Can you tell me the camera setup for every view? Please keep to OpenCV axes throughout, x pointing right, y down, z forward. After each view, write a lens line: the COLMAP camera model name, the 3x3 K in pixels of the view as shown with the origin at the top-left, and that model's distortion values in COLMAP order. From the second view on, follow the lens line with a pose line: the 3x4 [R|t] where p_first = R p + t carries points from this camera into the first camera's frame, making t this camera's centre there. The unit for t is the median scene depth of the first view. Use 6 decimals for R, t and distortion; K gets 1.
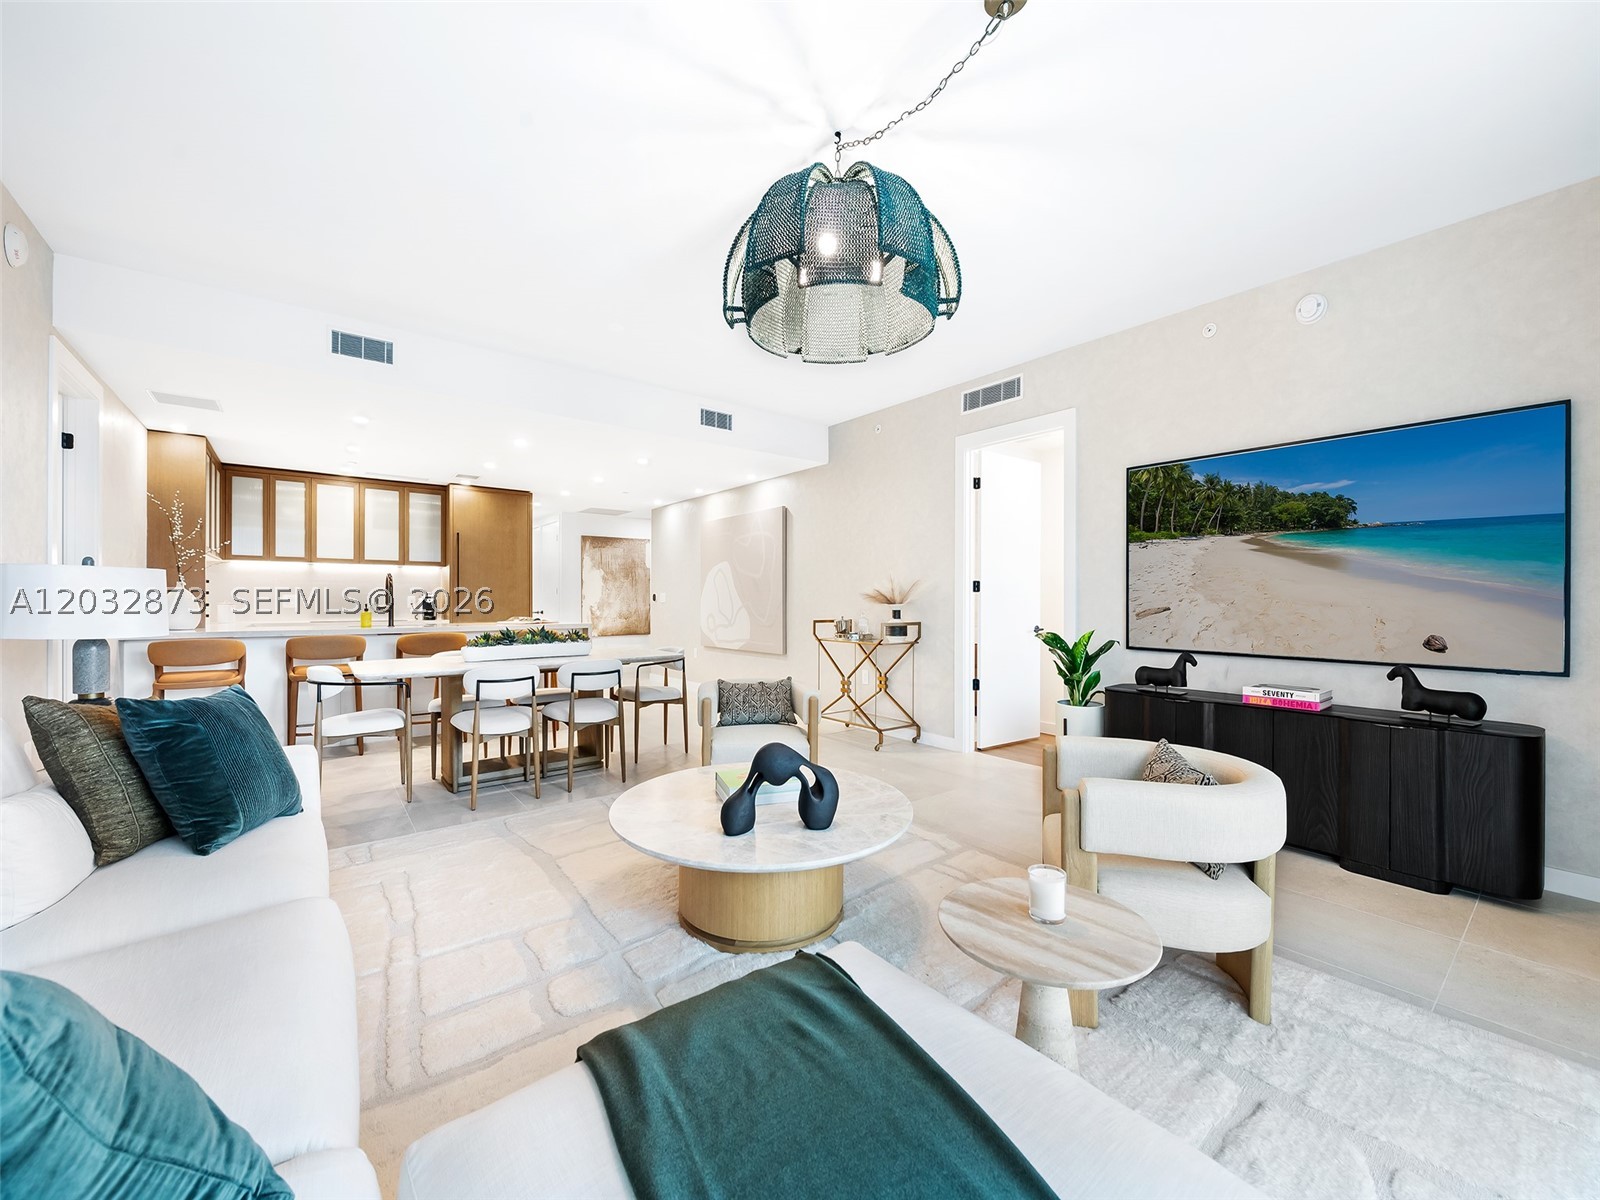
lens RADIAL K [[641.4, 0, 799.2], [0, 641.4, 597.9], [0, 0, 1]] dist [-0.002453, -0.000170]
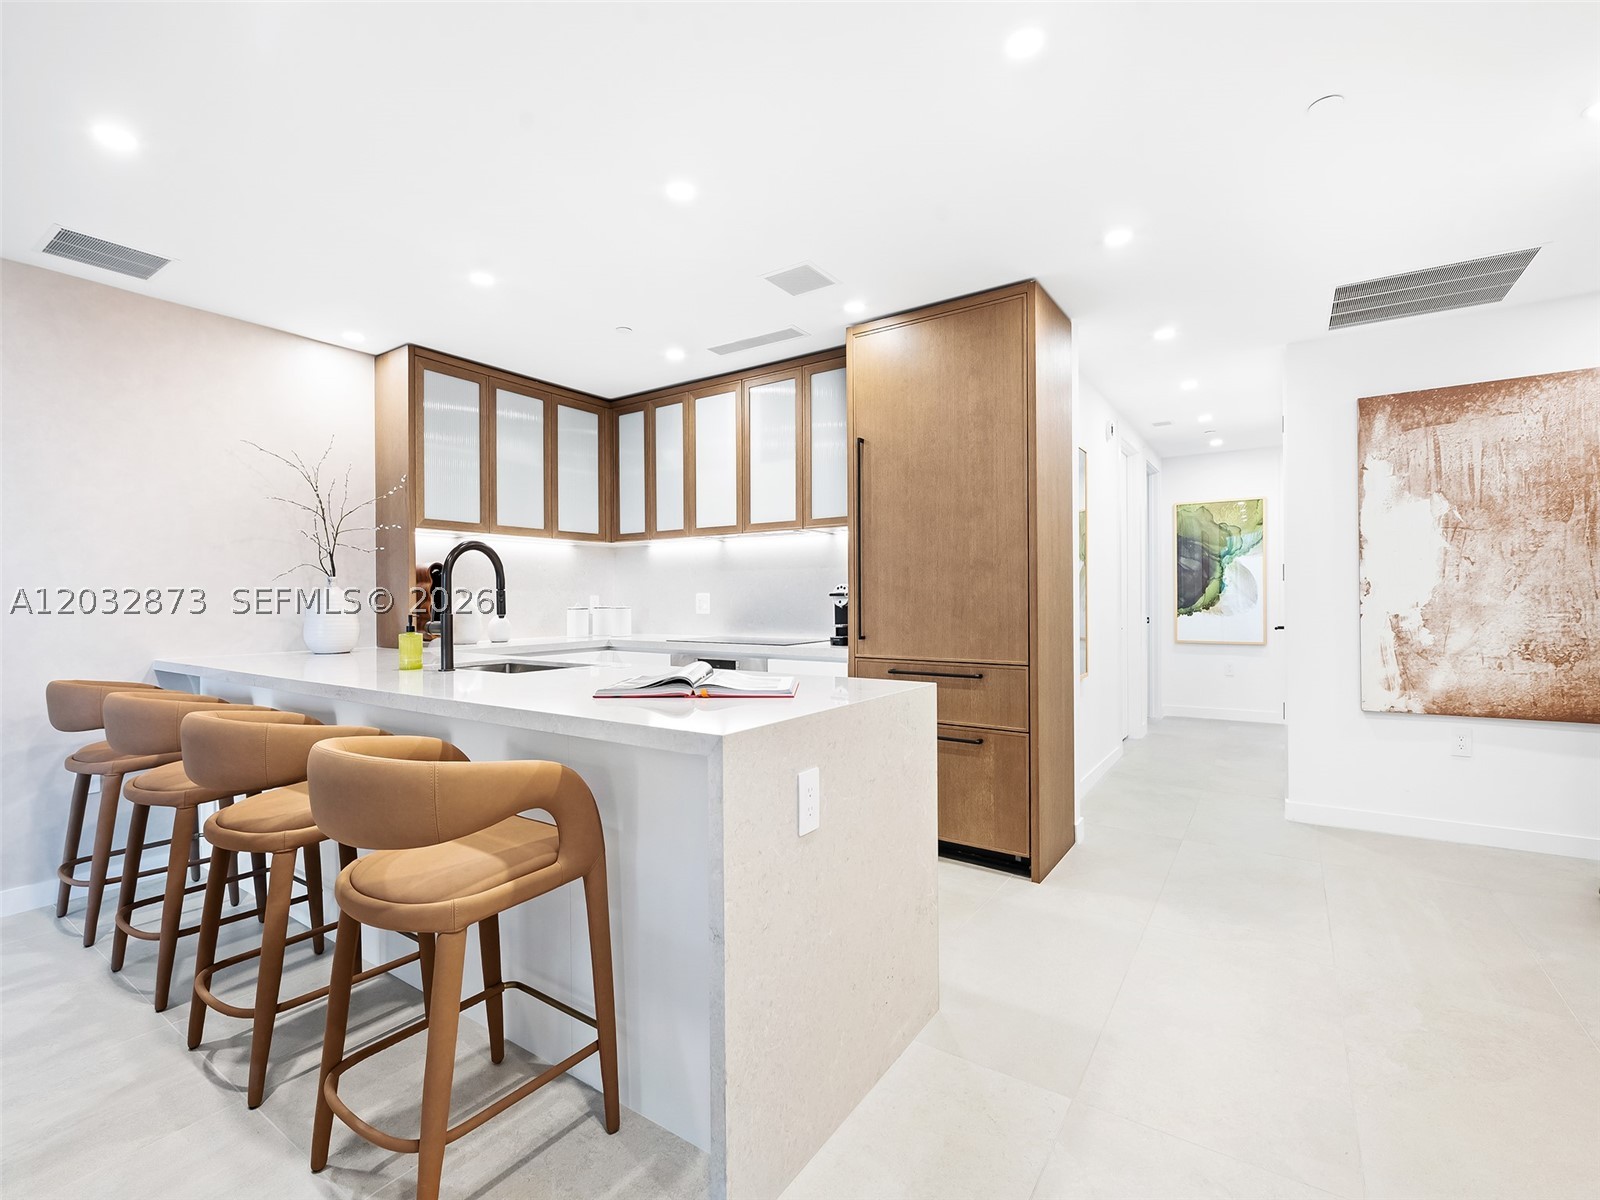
lens RADIAL K [[732.5, 0, 800.0], [0, 732.5, 600.0], [0, 0, 1]] dist [-0.002952, -0.000306]
pose [[0.286554, 0.006300, -0.958043, -0.086804], [0.008994, 0.999917, 0.009266, -0.001043], [0.958022, -0.011272, 0.286473, 0.855215]]
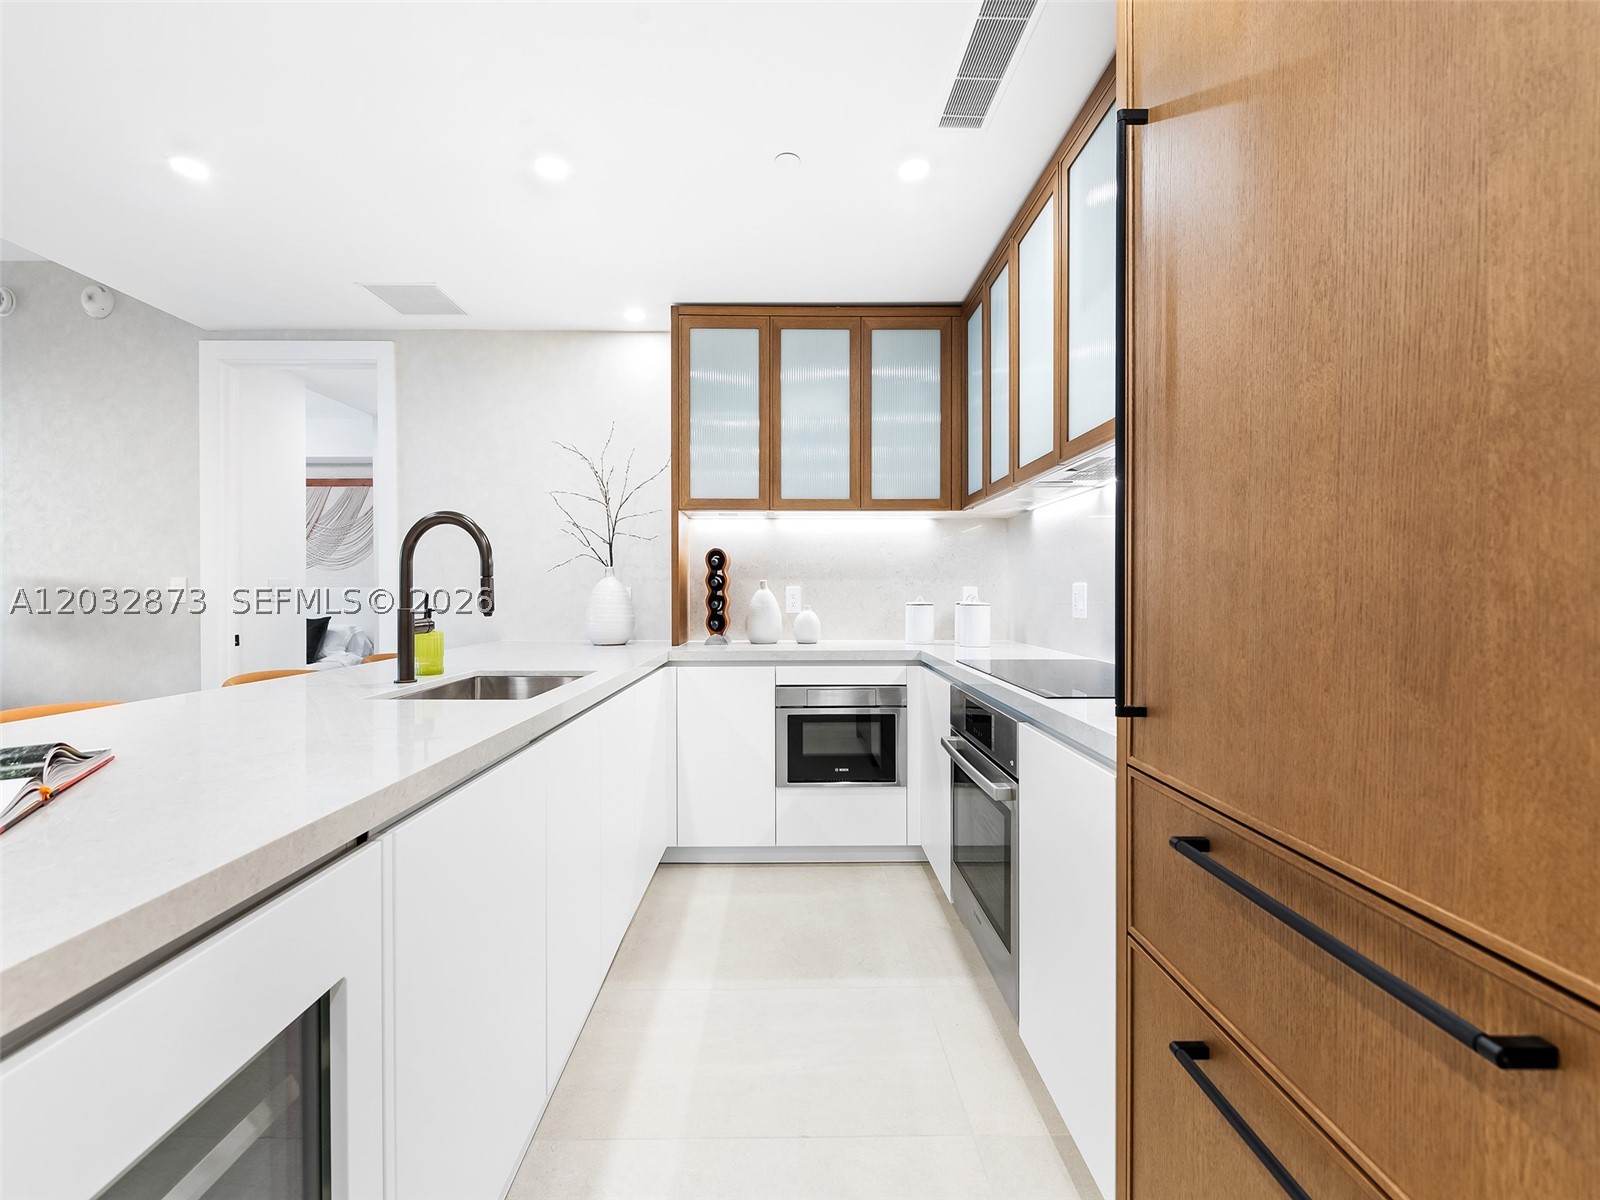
lens RADIAL K [[668.7, 0, 802.4], [0, 668.7, 599.9], [0, 0, 1]] dist [0.001863, -0.000110]
pose [[-0.617919, 0.016423, -0.786071, -0.386131], [0.007323, 0.999859, 0.015133, 0.001503], [0.786208, 0.003595, -0.617952, 1.073692]]
